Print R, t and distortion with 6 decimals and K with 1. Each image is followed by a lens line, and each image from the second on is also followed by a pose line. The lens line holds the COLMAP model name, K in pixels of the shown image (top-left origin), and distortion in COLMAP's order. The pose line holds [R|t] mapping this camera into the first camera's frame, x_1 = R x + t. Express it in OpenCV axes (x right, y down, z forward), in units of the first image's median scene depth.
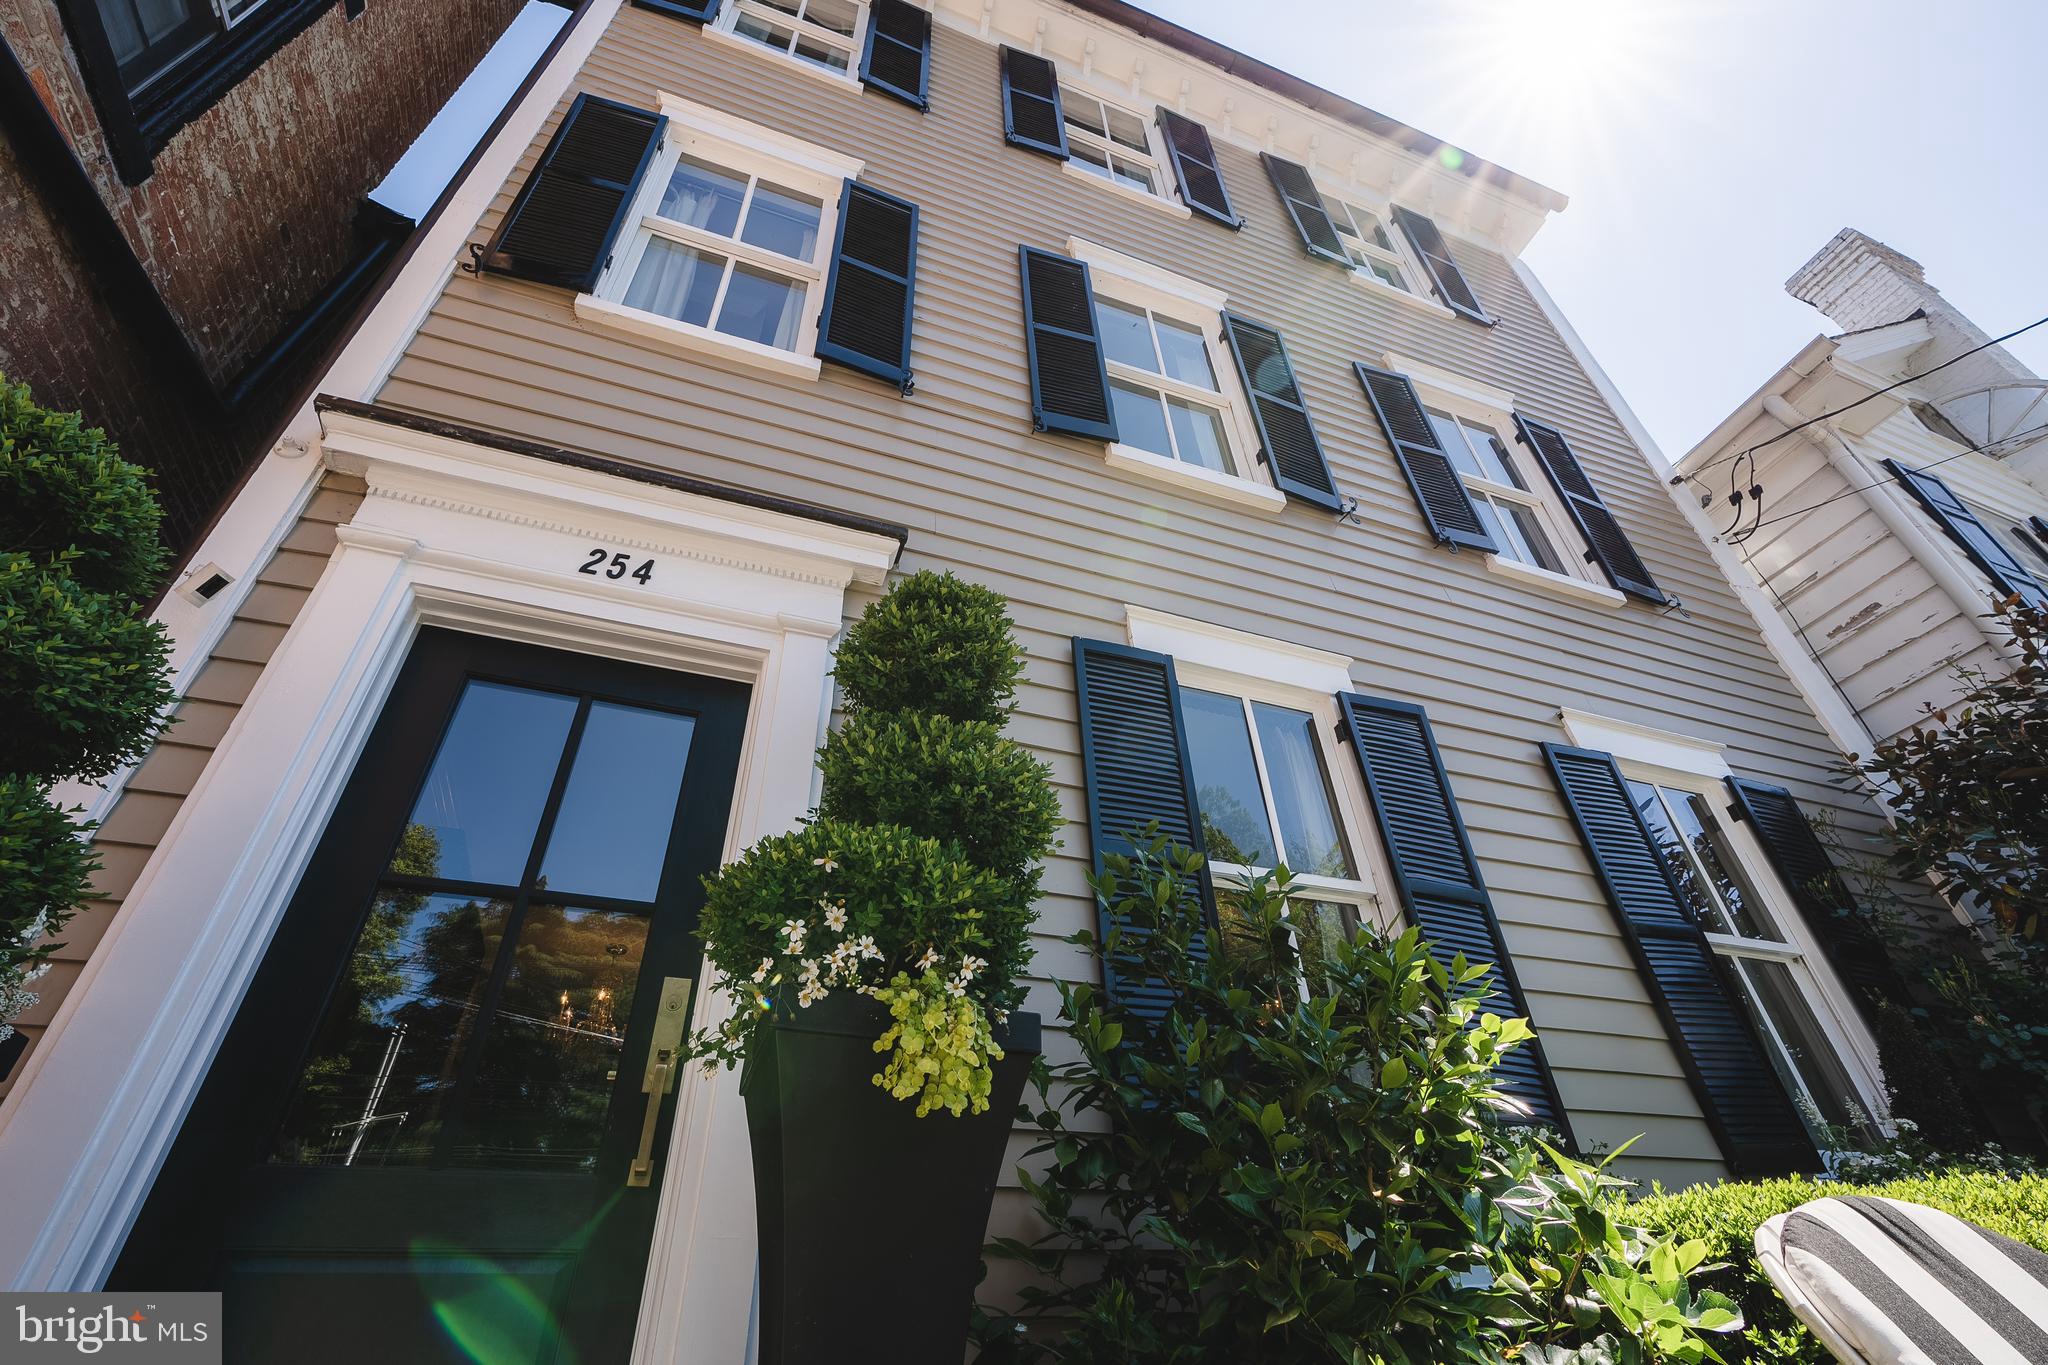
lens RADIAL K [[932.5, 0, 1021.6], [0, 932.5, 674.6], [0, 0, 1]] dist [-0.006871, 0.001176]
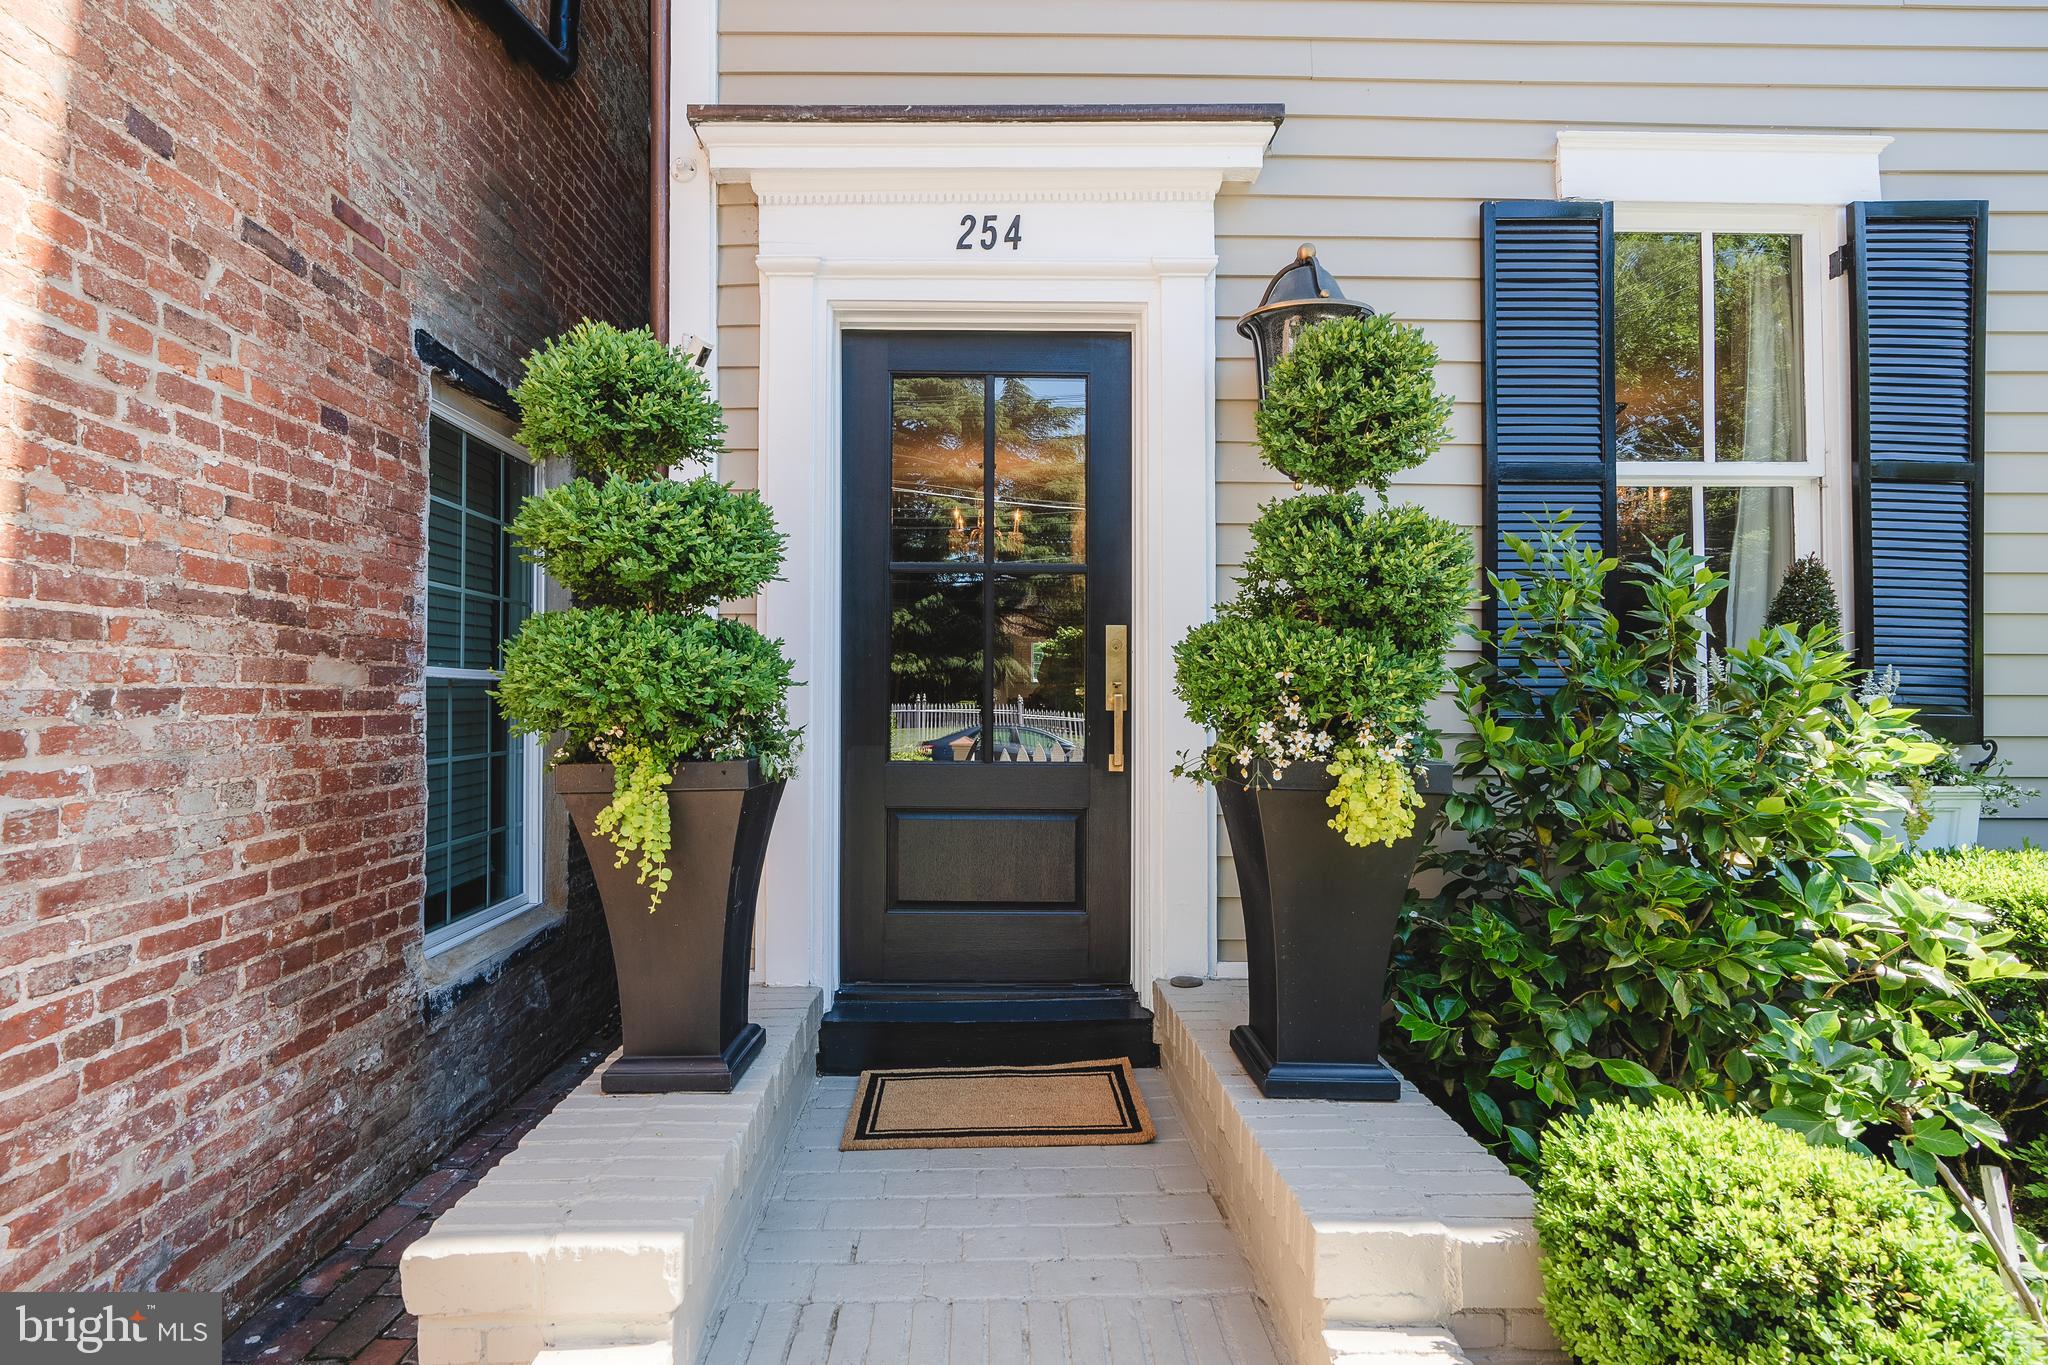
lens RADIAL K [[932.5, 0, 970.6], [0, 932.5, 705.3], [0, 0, 1]] dist [-0.006871, 0.001176]
pose [[0.935260, 0.034791, -0.352248, -0.082151], [0.189990, 0.790312, 0.582504, -0.313688], [0.298652, -0.611716, 0.732537, -0.059517]]
